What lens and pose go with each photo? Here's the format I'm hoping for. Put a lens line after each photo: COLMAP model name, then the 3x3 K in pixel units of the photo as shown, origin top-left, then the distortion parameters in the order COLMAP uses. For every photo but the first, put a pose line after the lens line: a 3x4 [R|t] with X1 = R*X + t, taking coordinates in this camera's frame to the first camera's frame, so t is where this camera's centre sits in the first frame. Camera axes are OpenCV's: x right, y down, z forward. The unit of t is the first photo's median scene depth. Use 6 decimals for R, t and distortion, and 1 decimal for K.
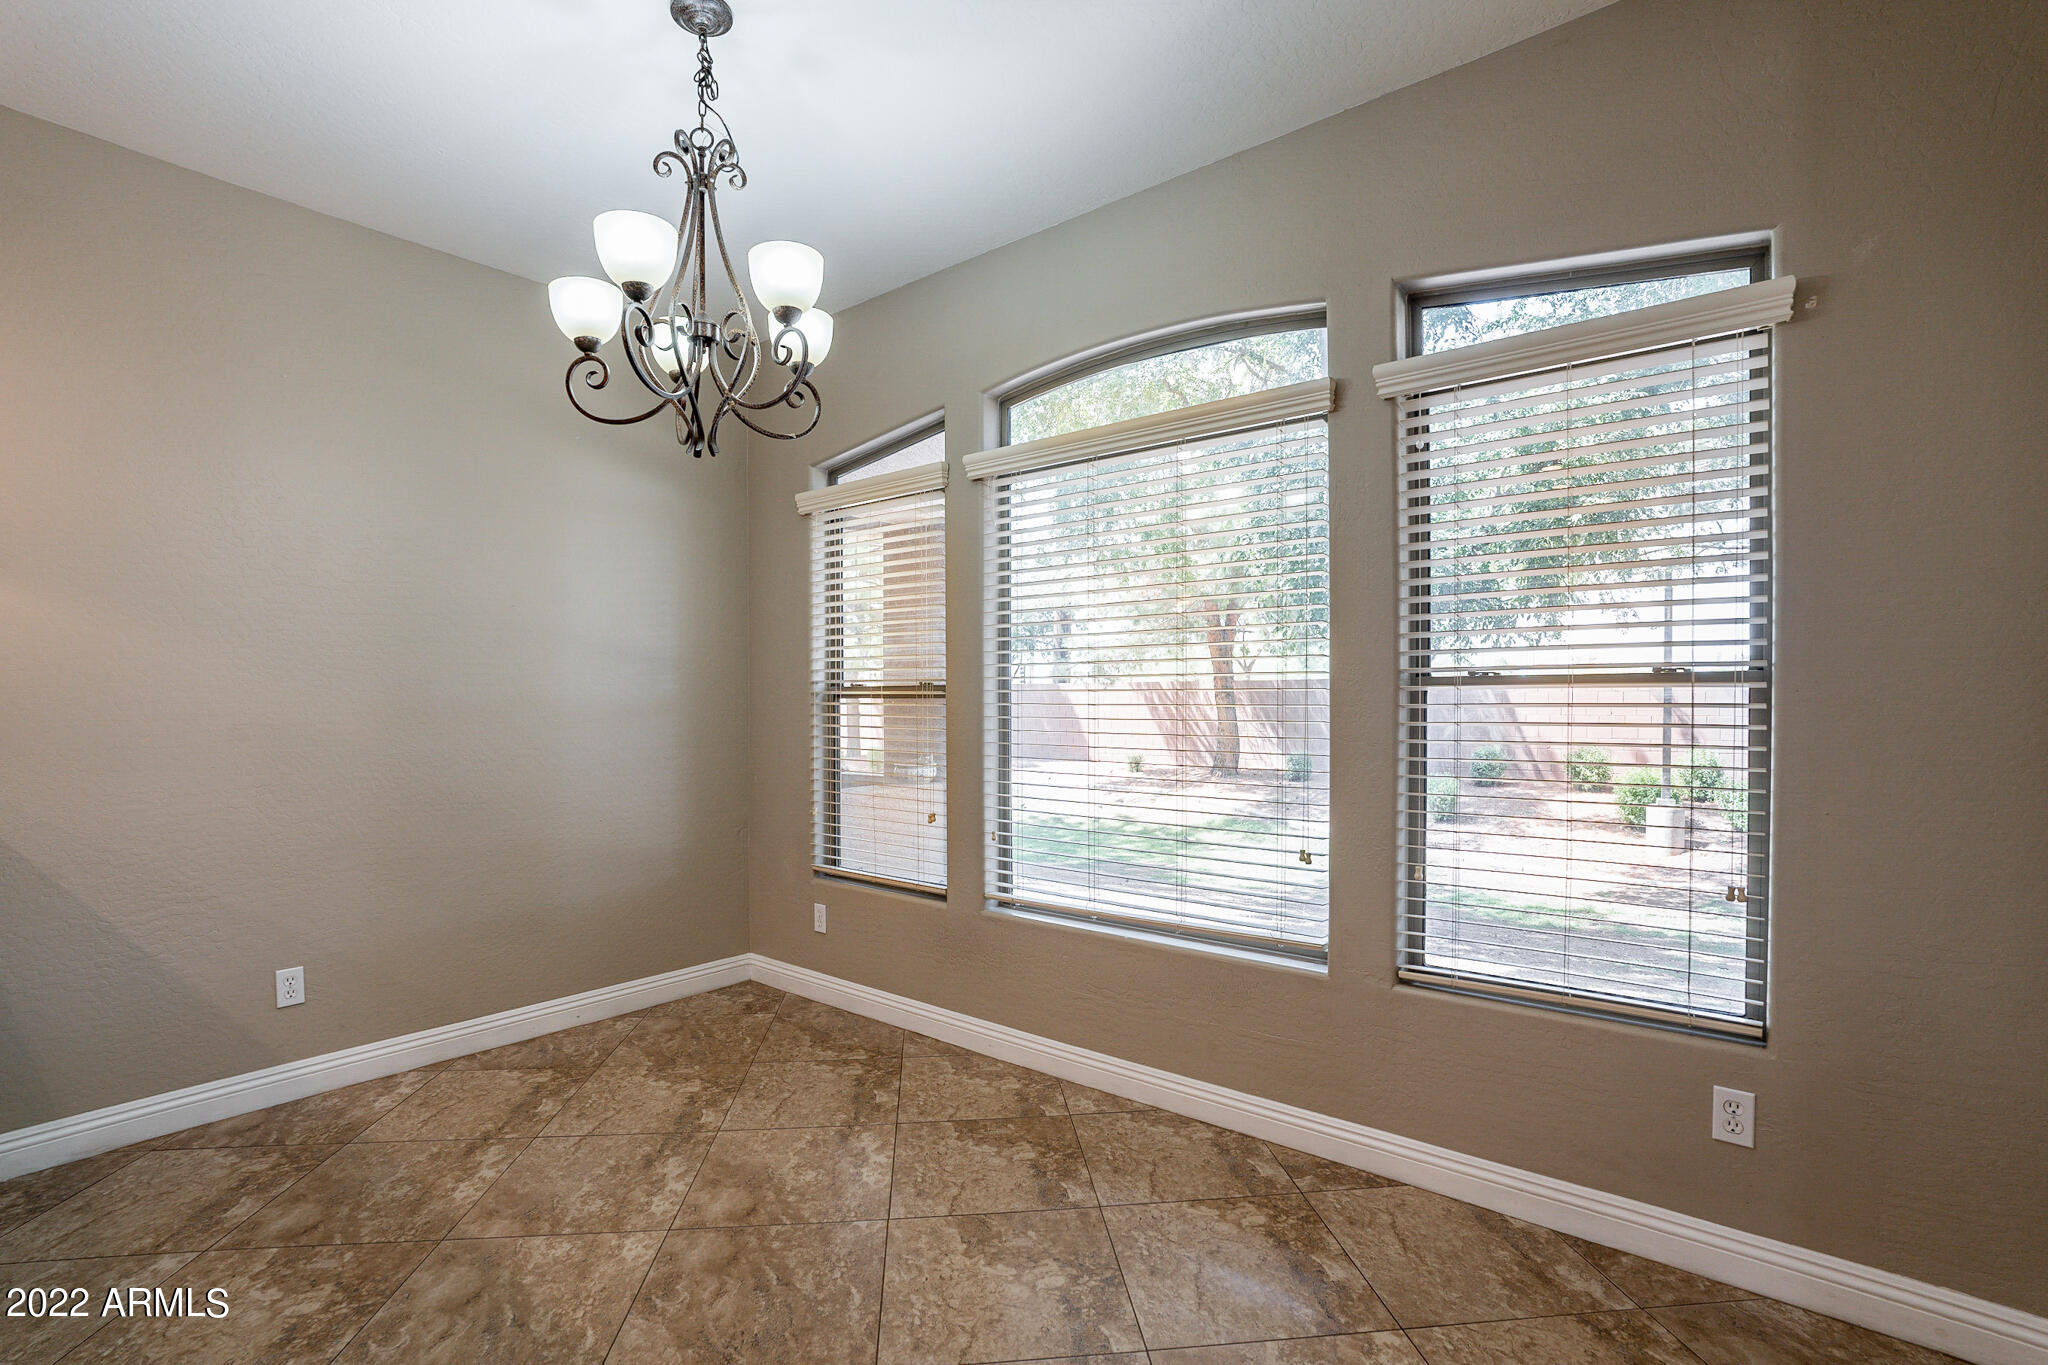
lens RADIAL K [[928.8, 0, 1055.0], [0, 928.8, 726.6], [0, 0, 1]] dist [-0.042194, -0.000016]
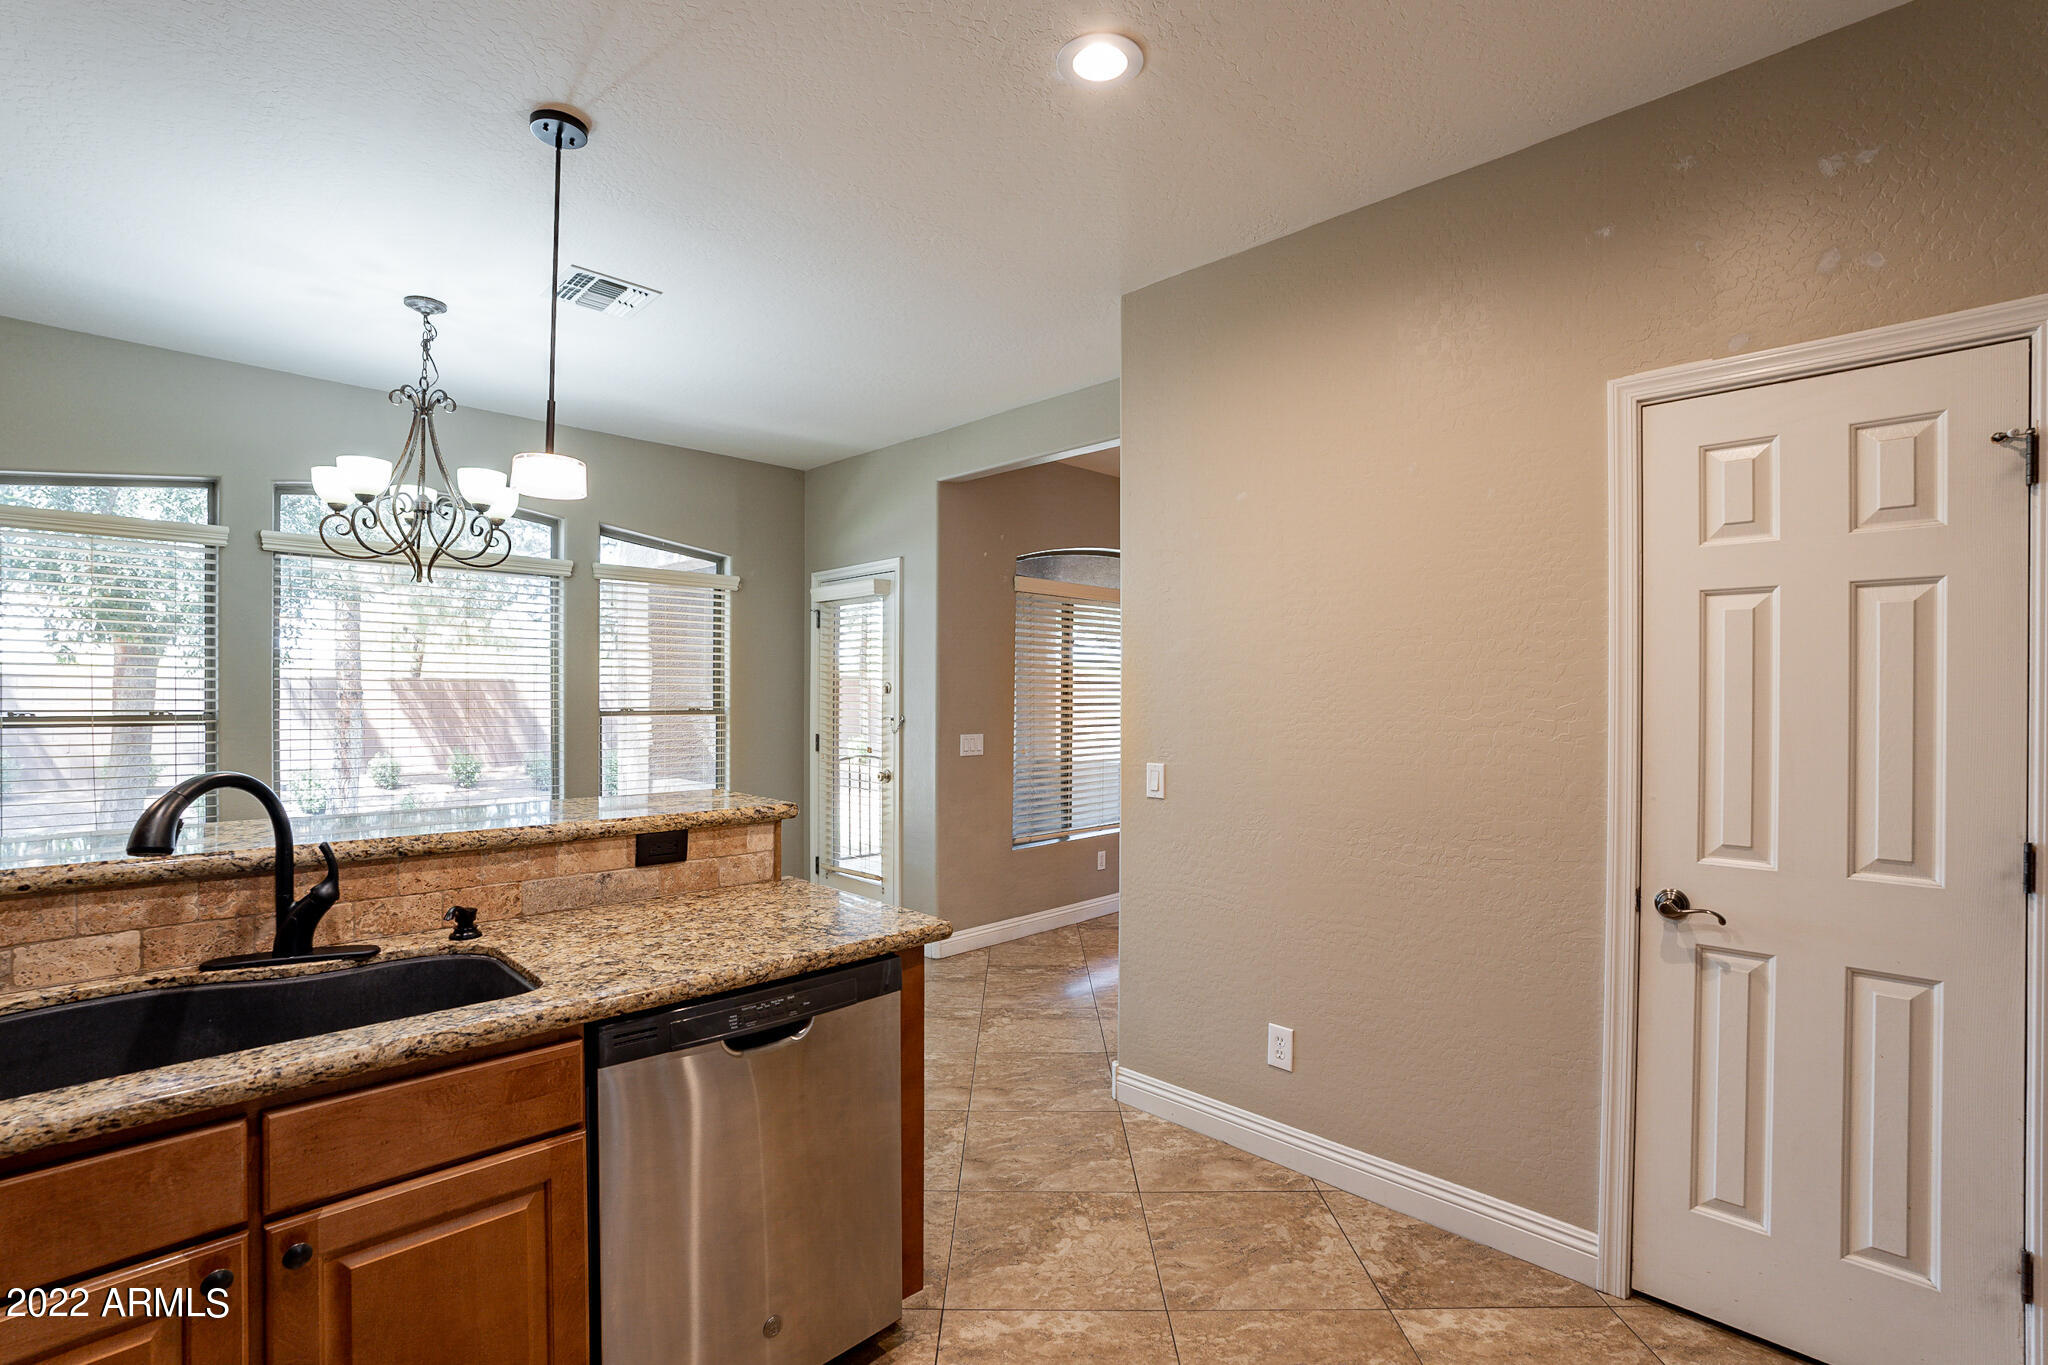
lens RADIAL K [[930.6, 0, 1021.0], [0, 930.6, 689.4], [0, 0, 1]] dist [-0.064733, 0.028437]
pose [[0.108507, 0.010218, 0.994043, -1.480322], [0.023889, 0.999632, -0.012883, -0.050614], [-0.993809, 0.025145, 0.108223, -0.176791]]
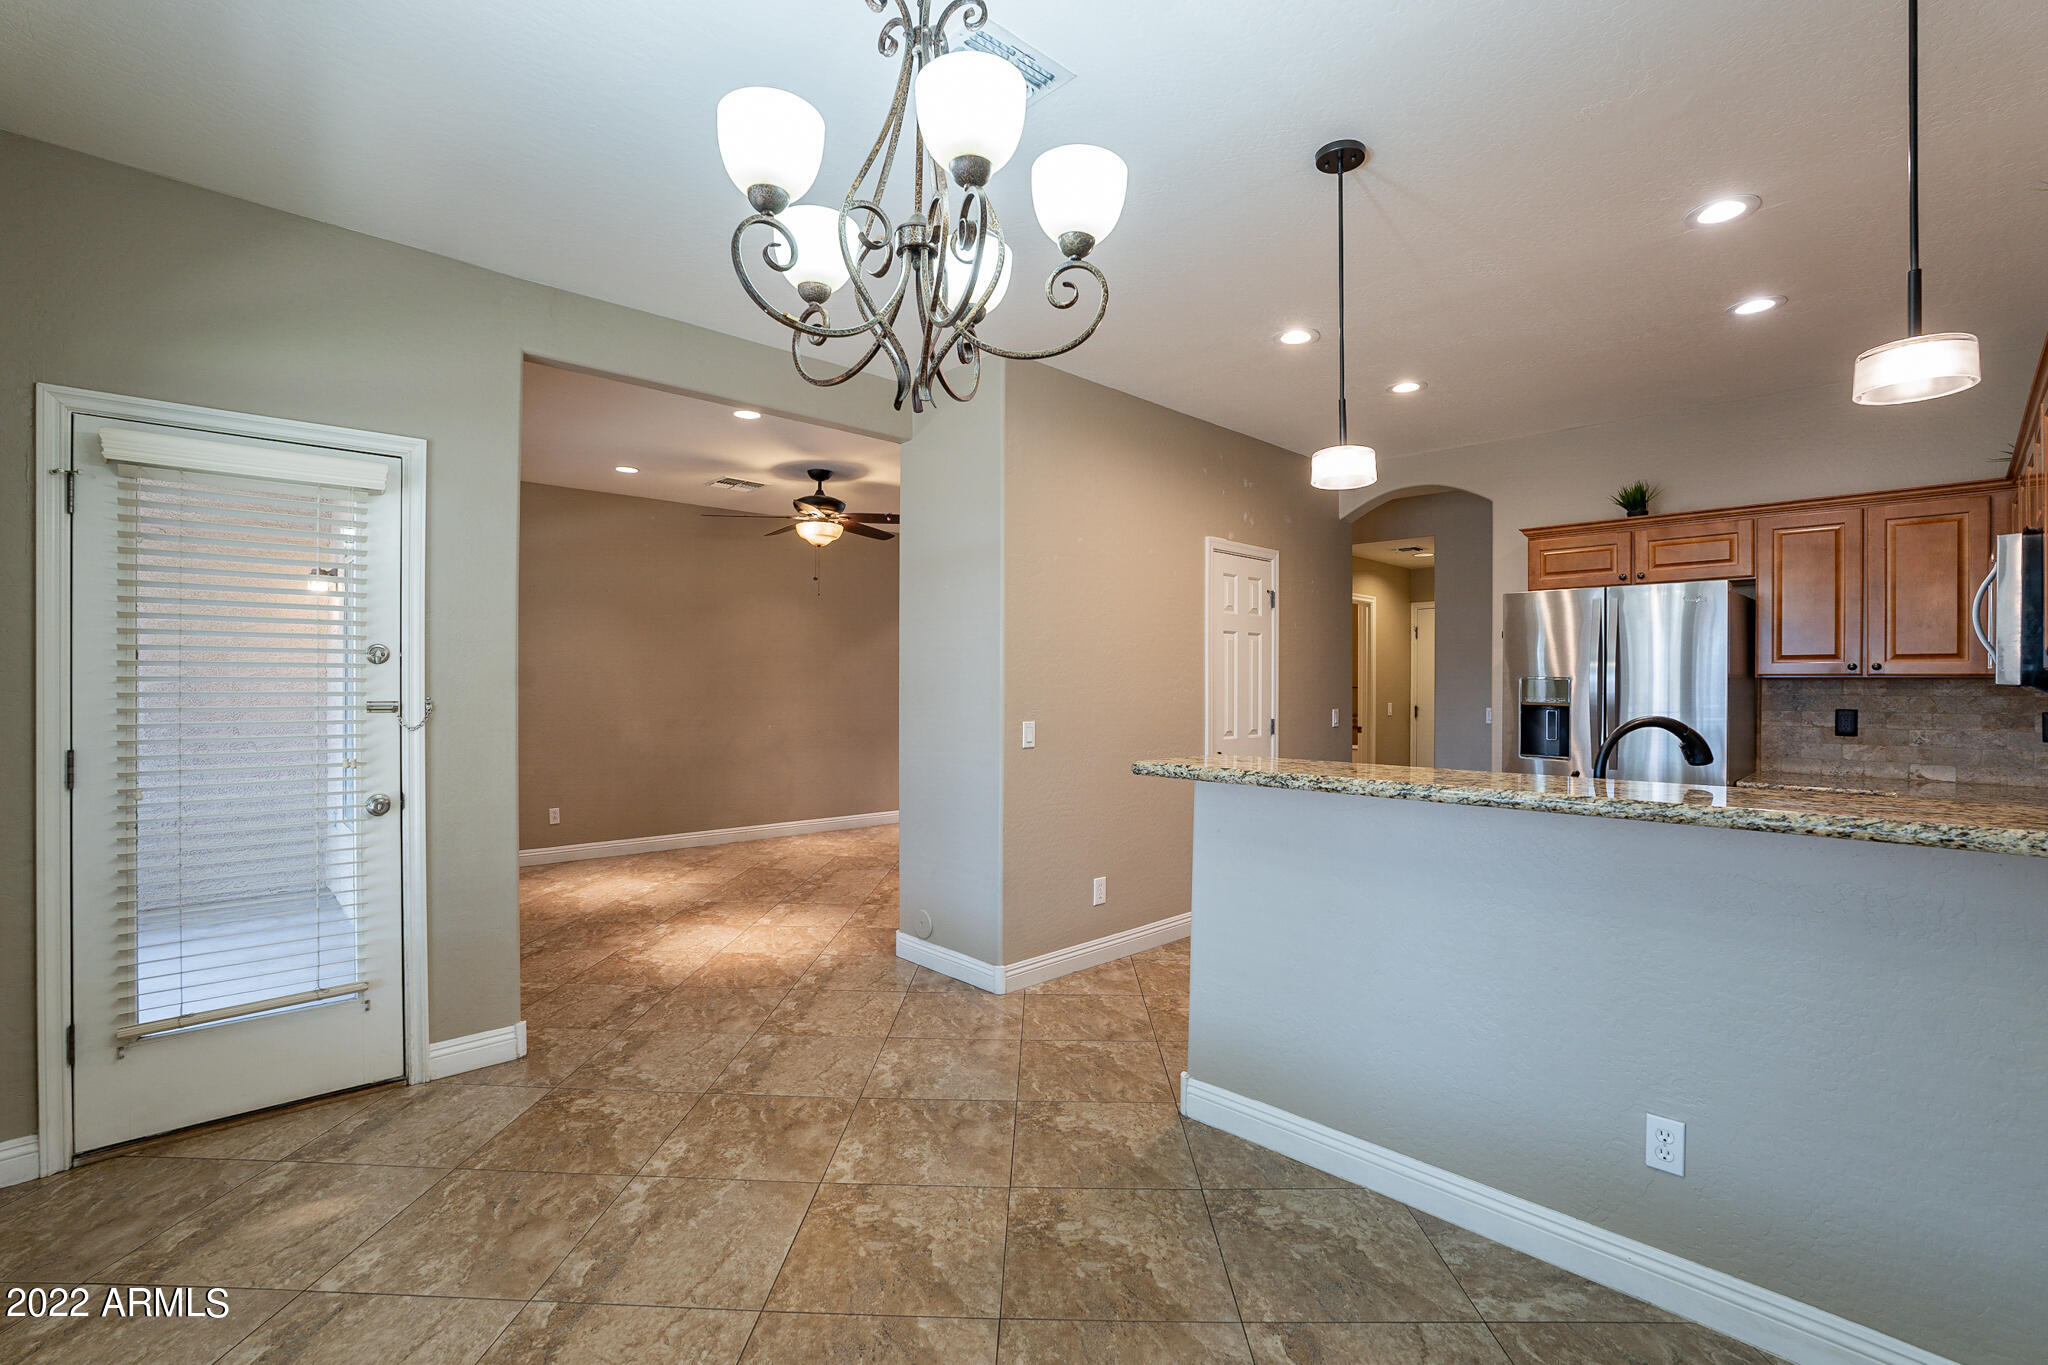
lens RADIAL K [[915.0, 0, 1024.0], [0, 915.0, 682.5], [0, 0, 1]] dist [-0.033593, 0.000586]
pose [[-0.991256, 0.001987, 0.131937, -0.456530], [0.005355, 0.999669, 0.025183, -0.074527], [-0.131843, 0.025670, -0.990938, 1.363825]]
